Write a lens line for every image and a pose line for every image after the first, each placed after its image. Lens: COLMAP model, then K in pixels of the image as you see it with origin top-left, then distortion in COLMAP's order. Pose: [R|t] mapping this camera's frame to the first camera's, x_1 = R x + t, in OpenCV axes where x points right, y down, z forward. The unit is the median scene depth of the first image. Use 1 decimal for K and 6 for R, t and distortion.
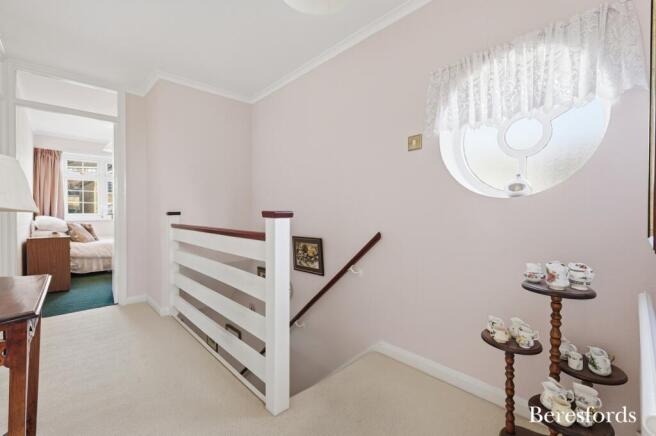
lens RADIAL K [[287.7, 0, 328.8], [0, 287.7, 214.2], [0, 0, 1]] dist [-0.002519, -0.000185]
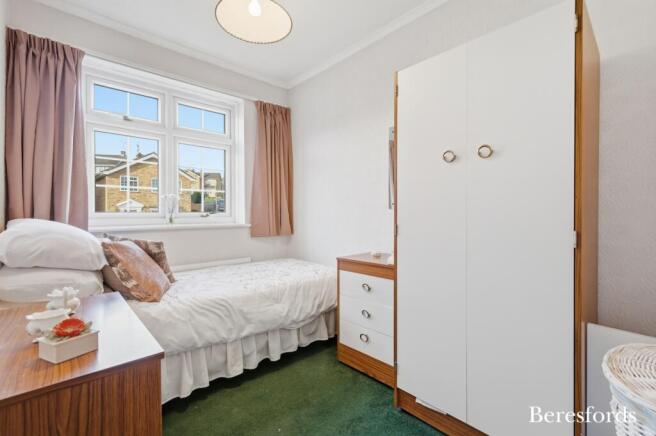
lens RADIAL K [[280.9, 0, 328.0], [0, 280.9, 218.0], [0, 0, 1]] dist [-0.001870, -0.000177]
pose [[0.999980, 0.002736, -0.005694, -0.610180], [-0.002749, 0.999993, -0.002340, 0.004816], [0.005688, 0.002355, 0.999981, 0.638249]]
